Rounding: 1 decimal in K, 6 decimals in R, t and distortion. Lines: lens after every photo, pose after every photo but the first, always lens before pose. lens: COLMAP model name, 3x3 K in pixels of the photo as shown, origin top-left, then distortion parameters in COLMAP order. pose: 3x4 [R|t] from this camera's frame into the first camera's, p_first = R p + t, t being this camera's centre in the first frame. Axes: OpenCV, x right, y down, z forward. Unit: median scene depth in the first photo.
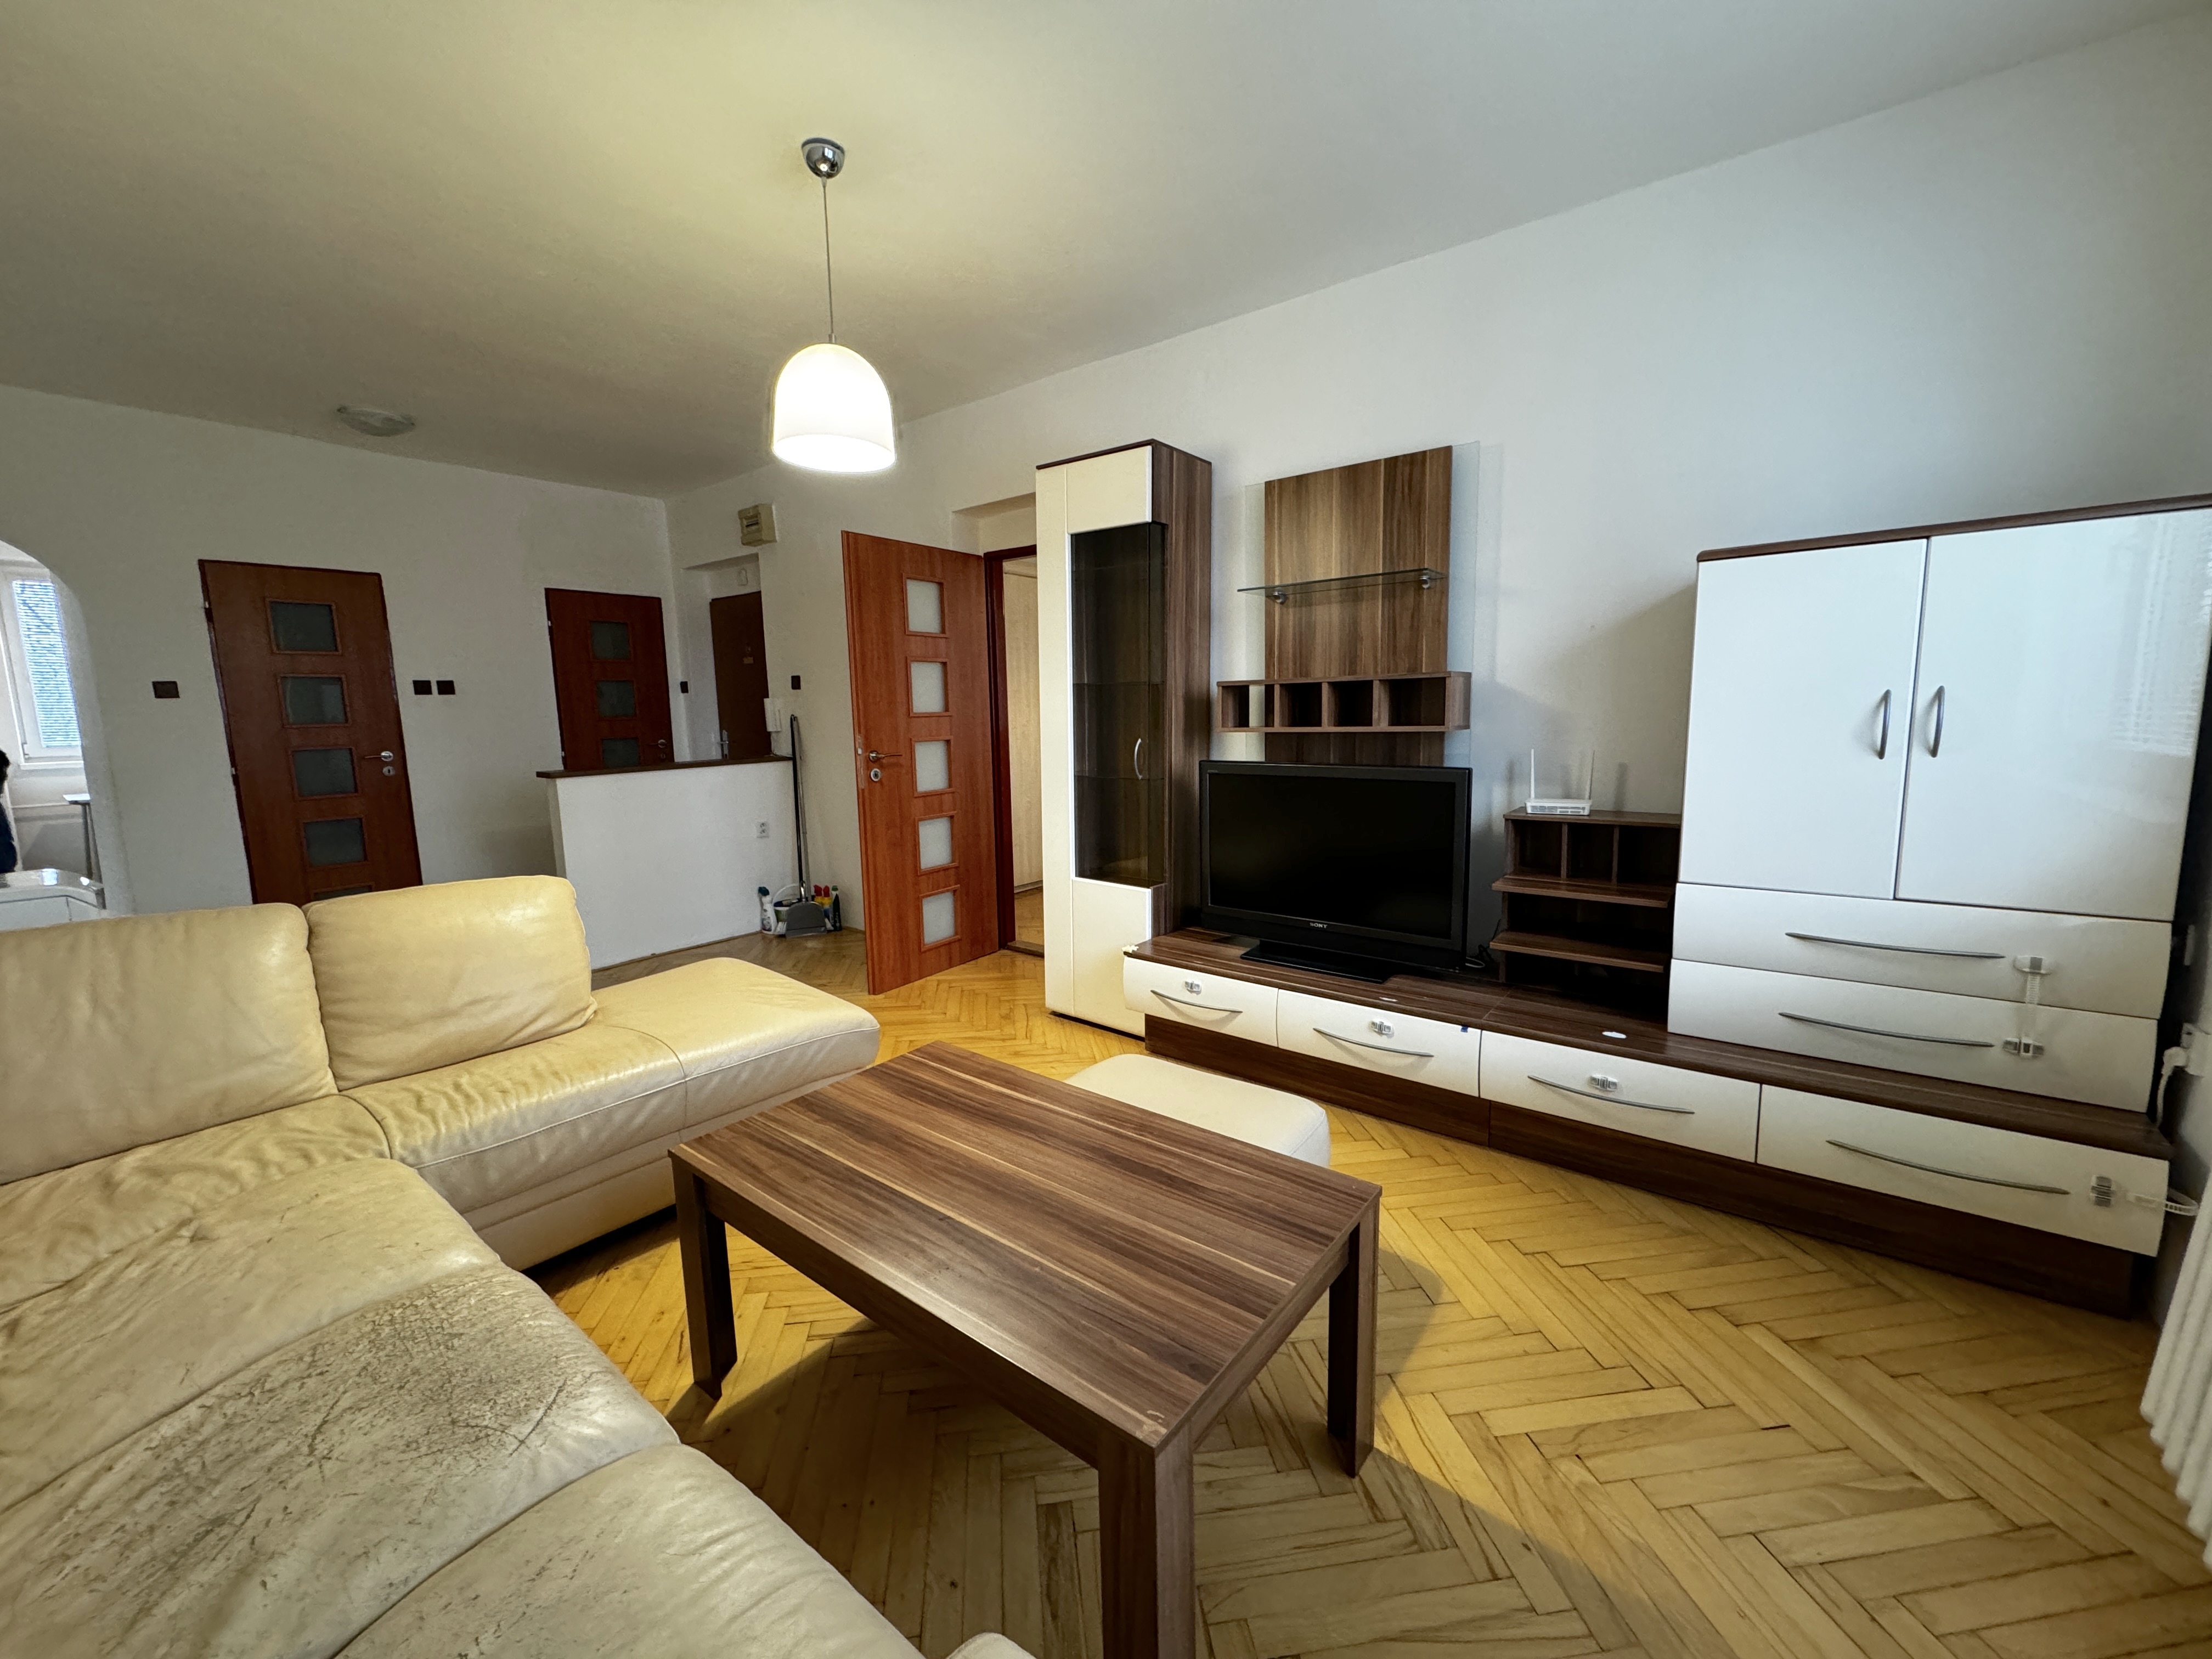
lens RADIAL K [[869.2, 0, 1101.6], [0, 869.2, 827.6], [0, 0, 1]] dist [-0.008840, 0.005207]
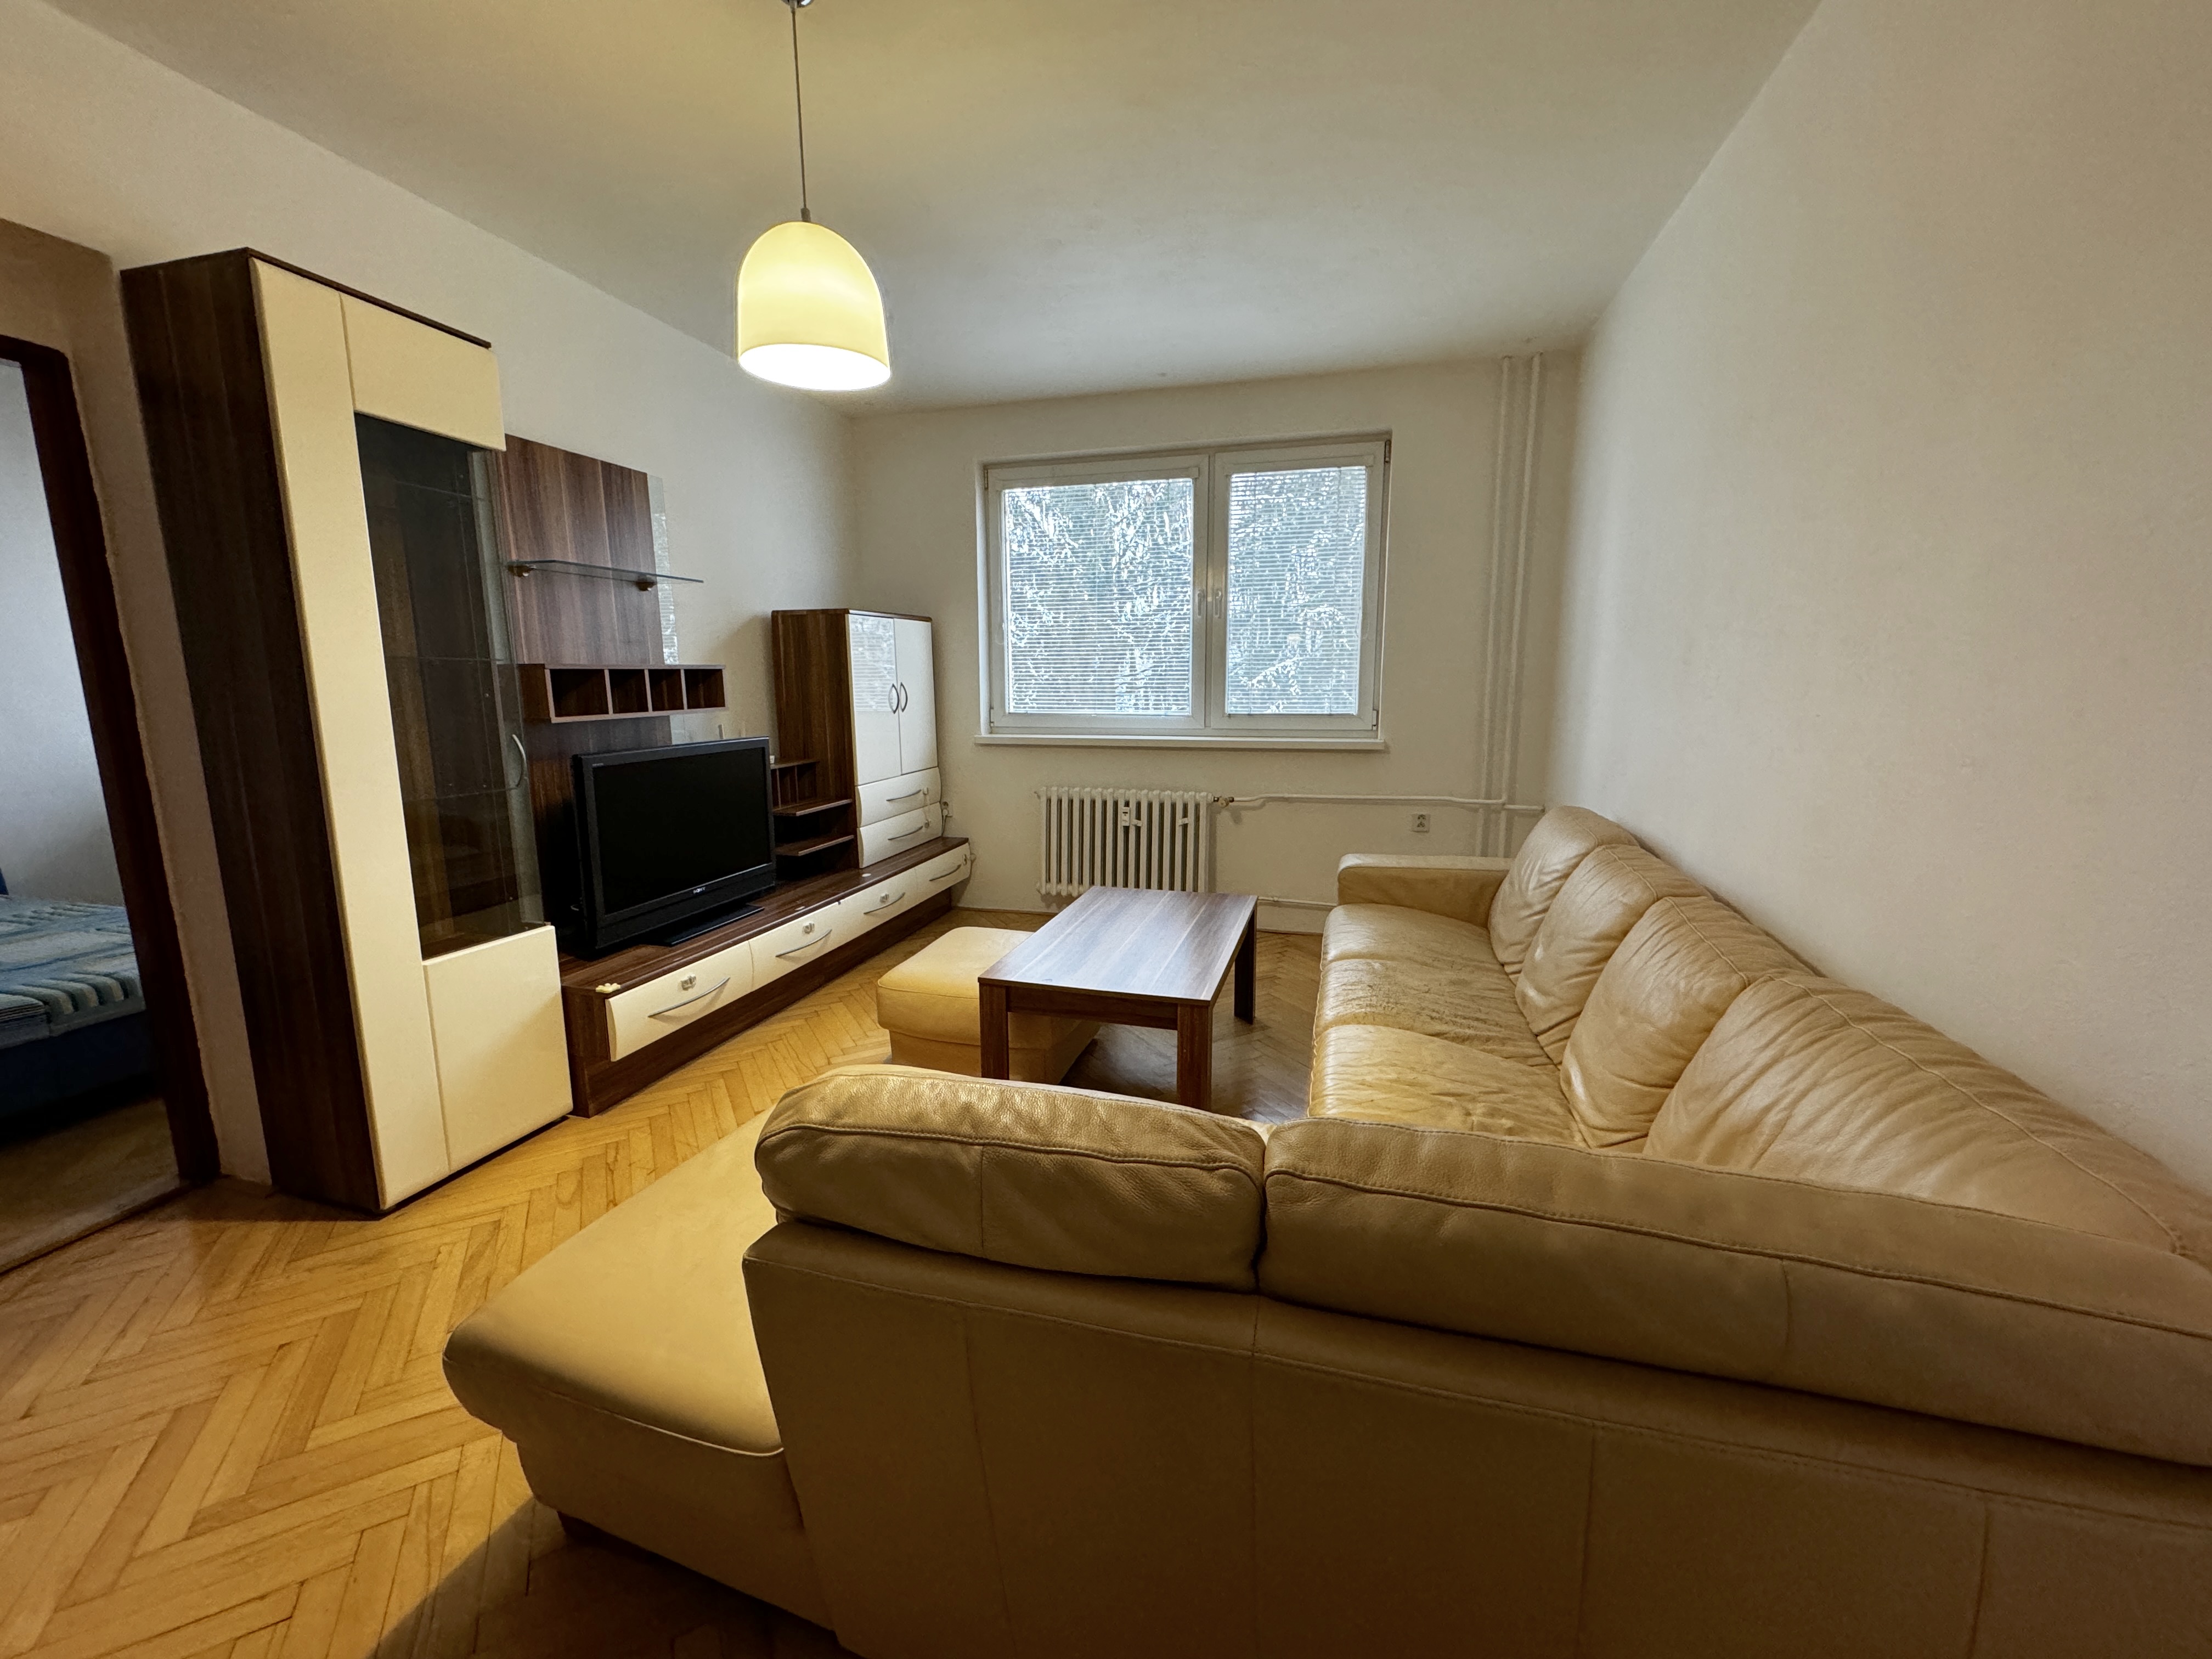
lens RADIAL K [[869.2, 0, 1109.0], [0, 869.2, 818.6], [0, 0, 1]] dist [-0.008840, 0.005207]
pose [[-0.376590, -0.134750, 0.916528, -0.846426], [0.132863, 0.971279, 0.197392, -0.110811], [-0.916803, 0.196109, -0.347870, 0.793889]]
